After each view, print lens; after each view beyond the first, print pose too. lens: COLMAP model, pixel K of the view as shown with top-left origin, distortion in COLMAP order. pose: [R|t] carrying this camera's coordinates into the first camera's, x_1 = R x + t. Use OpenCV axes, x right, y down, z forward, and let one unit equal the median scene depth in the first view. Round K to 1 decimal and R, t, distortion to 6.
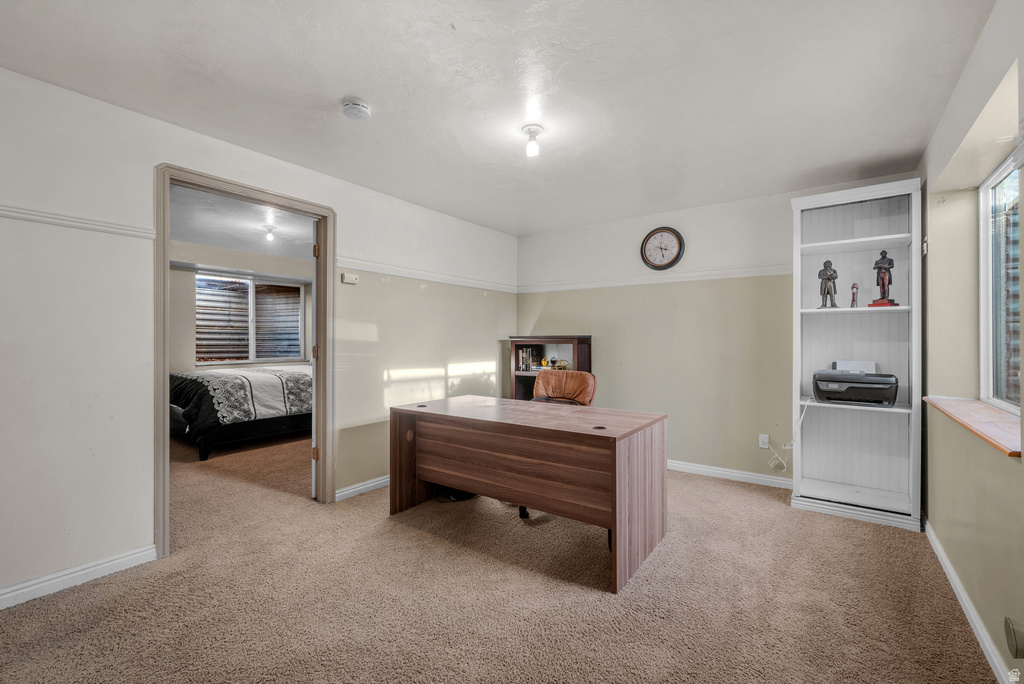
lens RADIAL K [[422.5, 0, 508.0], [0, 422.5, 337.2], [0, 0, 1]] dist [0.000976, 0.000047]
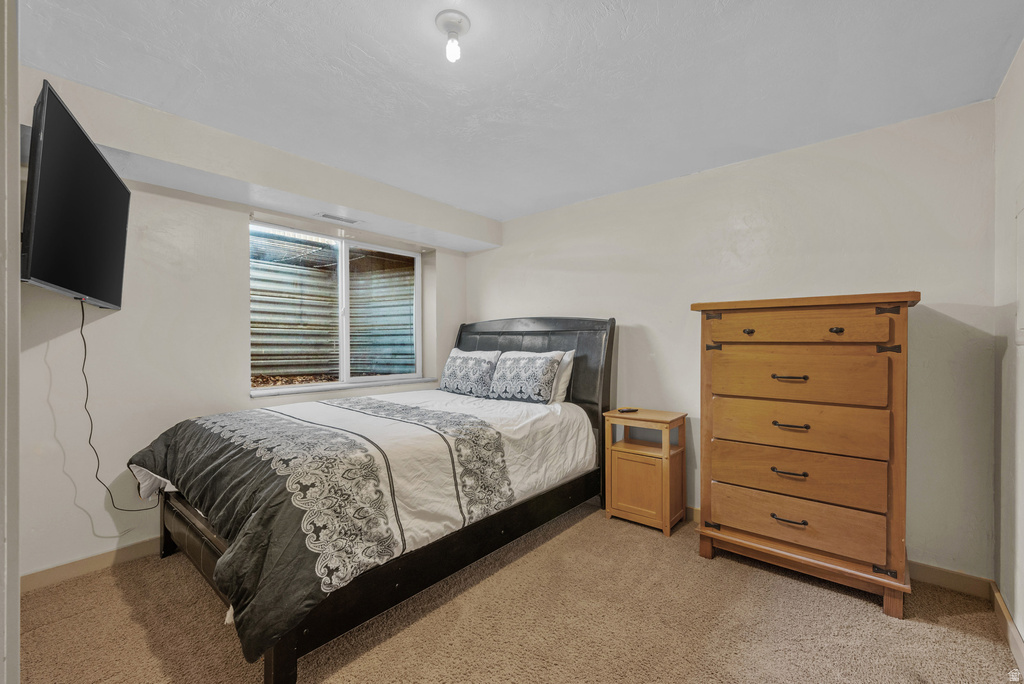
lens RADIAL K [[422.5, 0, 520.0], [0, 422.5, 345.1], [0, 0, 1]] dist [0.000976, 0.000047]
pose [[0.997792, -0.002968, -0.066343, -0.330660], [0.003548, 0.999956, 0.008635, 0.001455], [0.066315, -0.008851, 0.997759, 0.445878]]
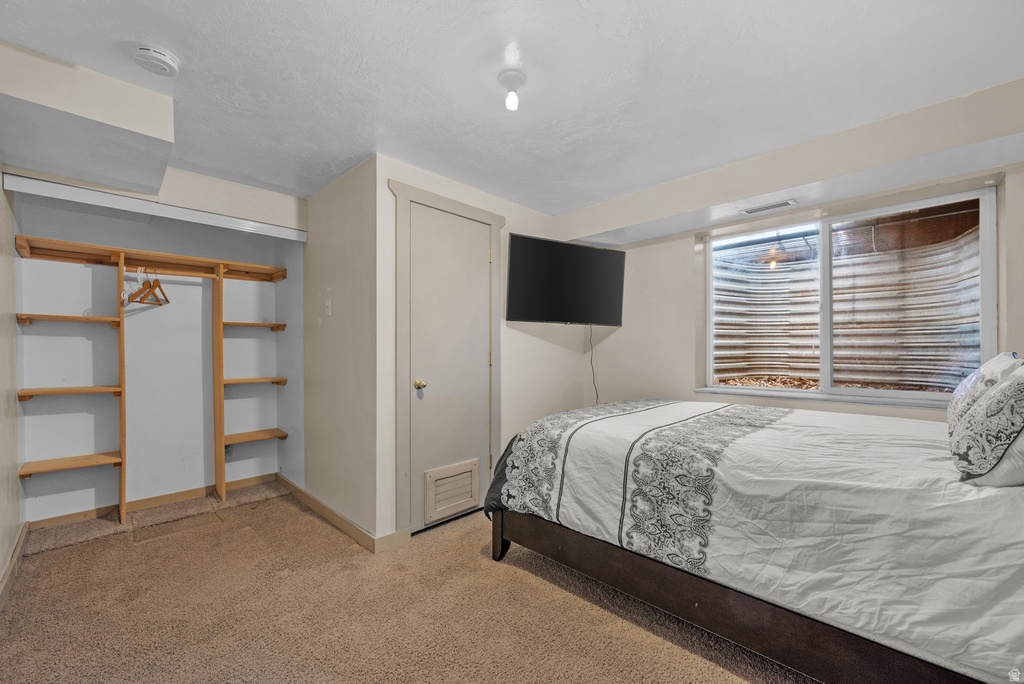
lens RADIAL K [[407.3, 0, 516.6], [0, 407.3, 350.3], [0, 0, 1]] dist [-0.003521, -0.000289]
pose [[-0.132660, 0.002574, -0.991158, -0.113192], [0.010963, 0.999939, 0.001130, 0.004441], [0.991101, -0.010716, -0.132680, 0.718387]]
